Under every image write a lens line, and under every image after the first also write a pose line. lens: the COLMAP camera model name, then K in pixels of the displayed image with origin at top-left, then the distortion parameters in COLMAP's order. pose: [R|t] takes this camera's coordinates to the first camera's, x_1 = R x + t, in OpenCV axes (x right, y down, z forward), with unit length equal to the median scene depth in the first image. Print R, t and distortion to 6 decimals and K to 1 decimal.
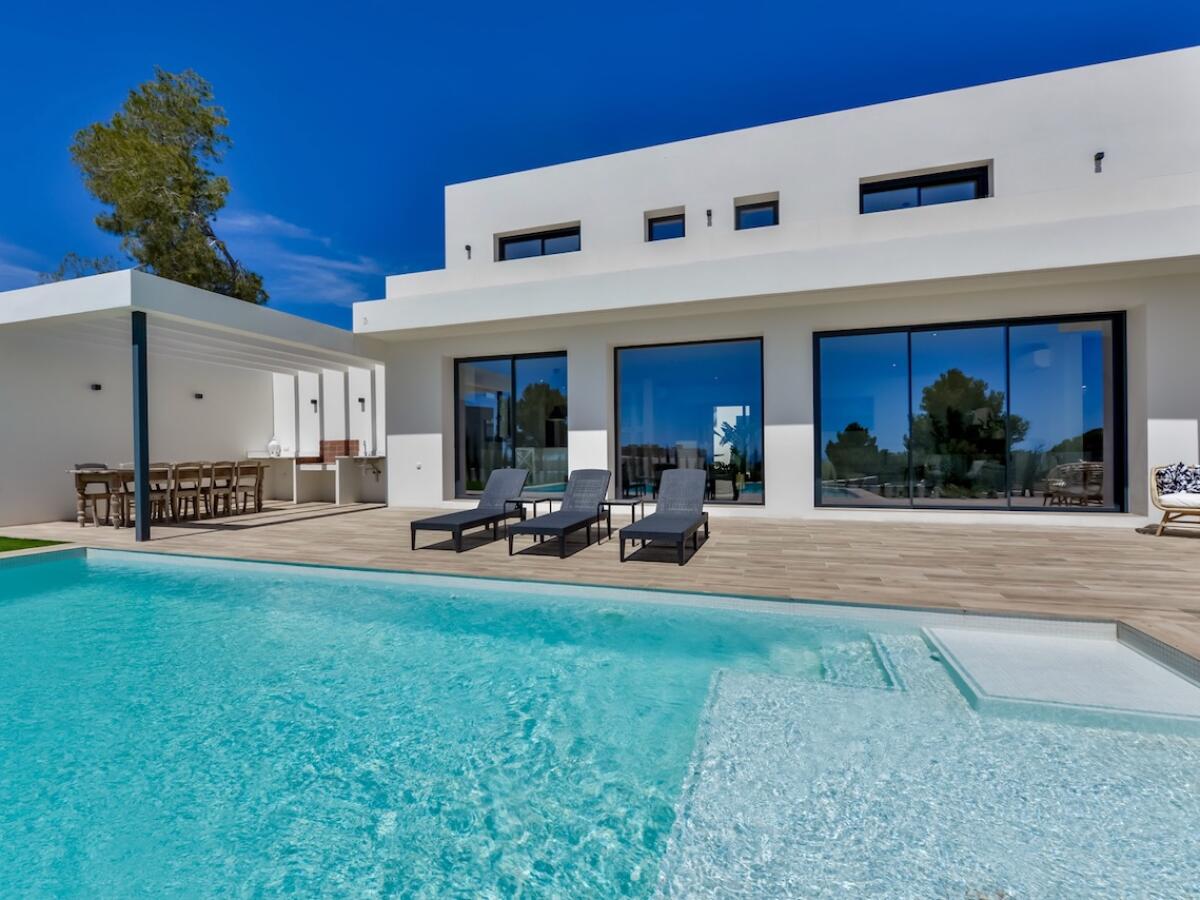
lens RADIAL K [[551.3, 0, 602.8], [0, 551.3, 451.7], [0, 0, 1]] dist [0.010296, -0.009121]
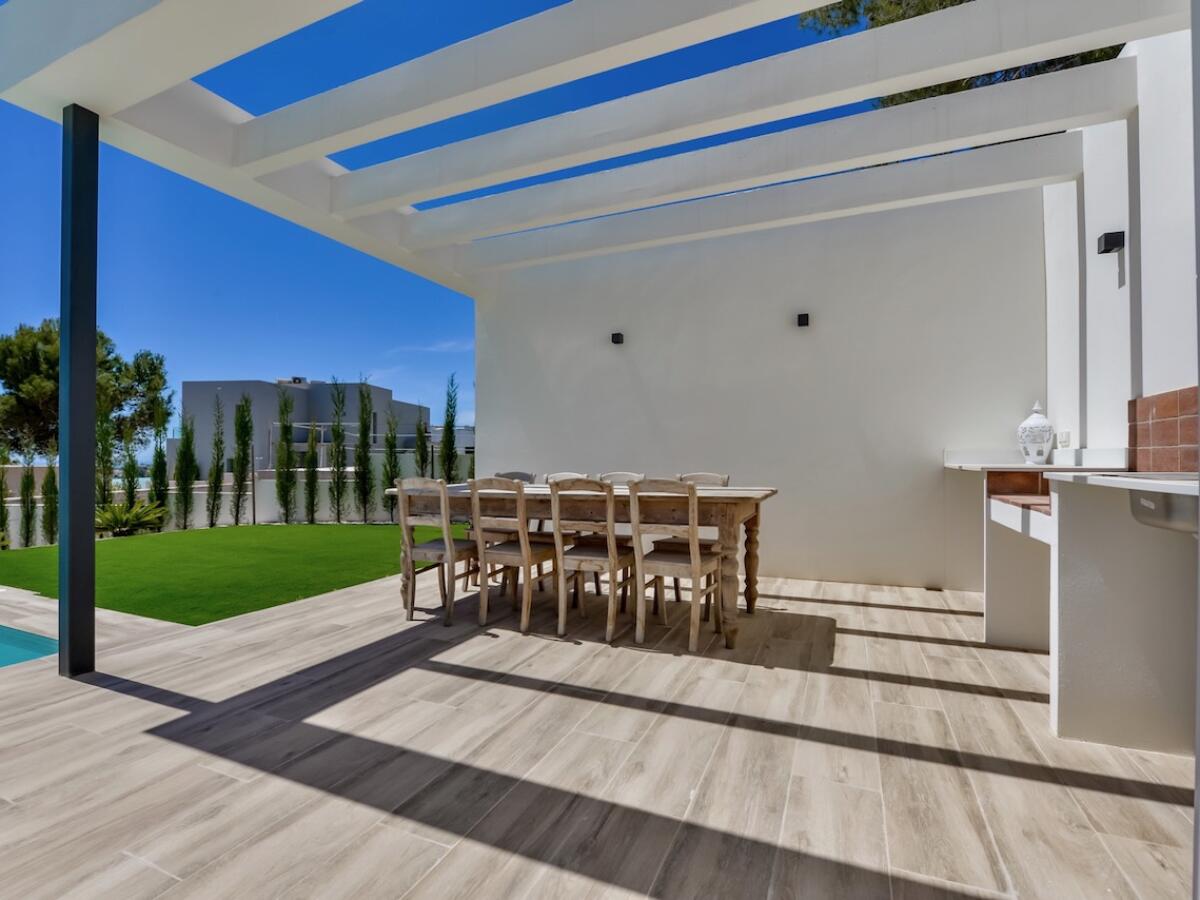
lens RADIAL K [[561.2, 0, 600.0], [0, 561.2, 450.0], [0, 0, 1]] dist [-0.011245, -0.000239]
pose [[-0.090684, -0.001645, -0.995878, -0.304084], [0.001236, 0.999998, -0.001765, 0.001270], [0.995879, -0.001391, -0.090682, 0.939822]]
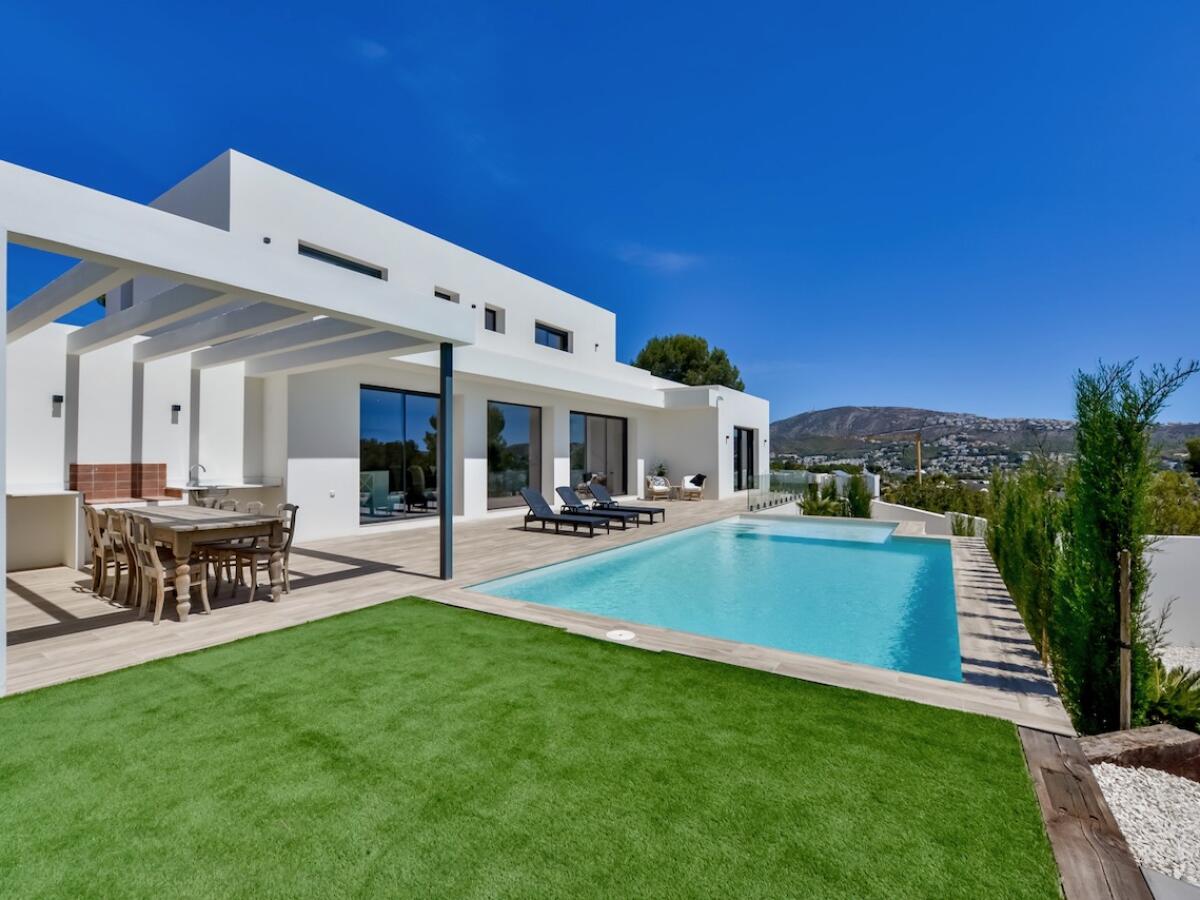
lens RADIAL K [[534.2, 0, 604.3], [0, 534.2, 456.3], [0, 0, 1]] dist [-0.008769, -0.000997]
pose [[0.247314, 0.015584, 0.968810, -1.096315], [-0.000826, 0.999874, -0.015873, -0.023493], [-0.968935, 0.003126, 0.247296, 0.336883]]
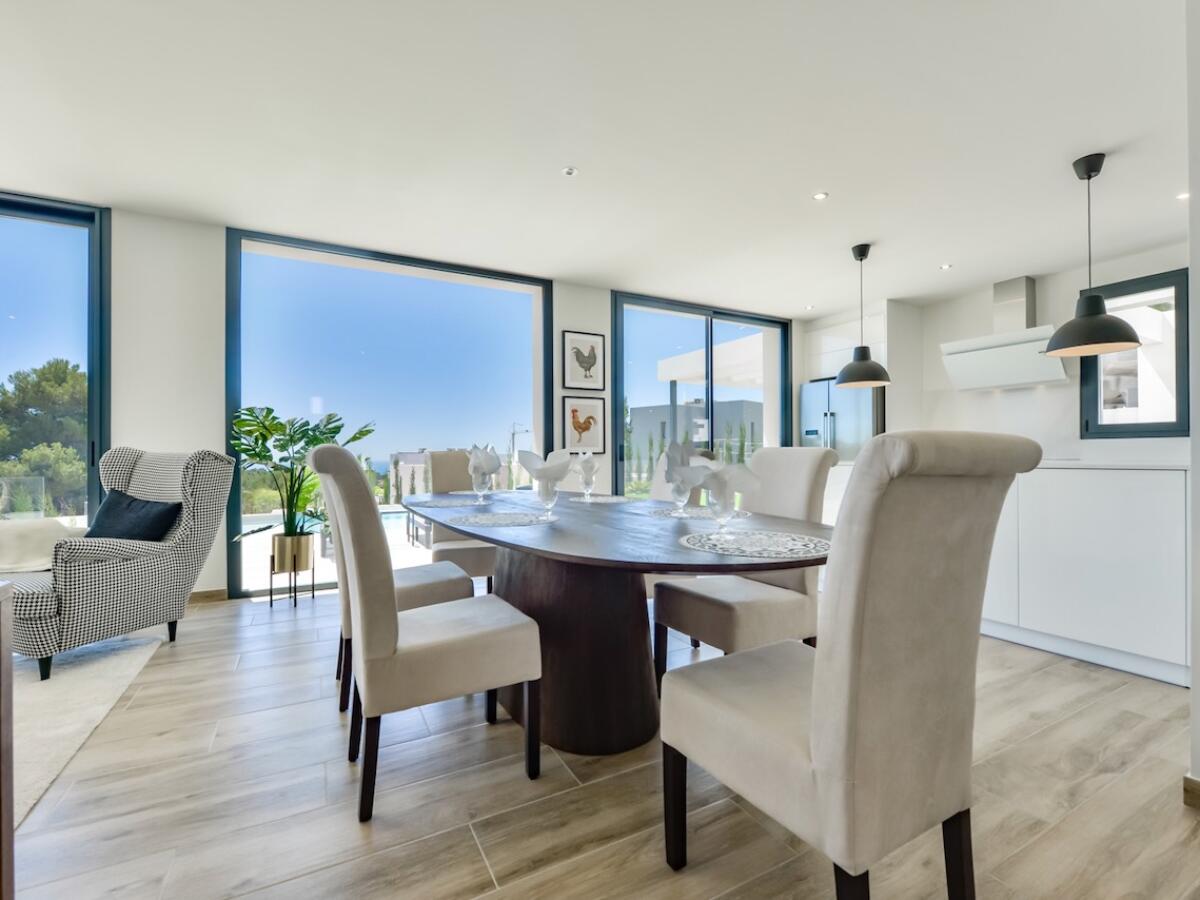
lens RADIAL K [[536.2, 0, 604.4], [0, 536.2, 454.6], [0, 0, 1]] dist [-0.006076, -0.001585]
pose [[-0.680039, 0.011147, -0.733091, 0.359390], [0.011706, 0.999922, 0.004345, -0.017410], [0.733082, -0.005627, -0.680117, 1.302785]]
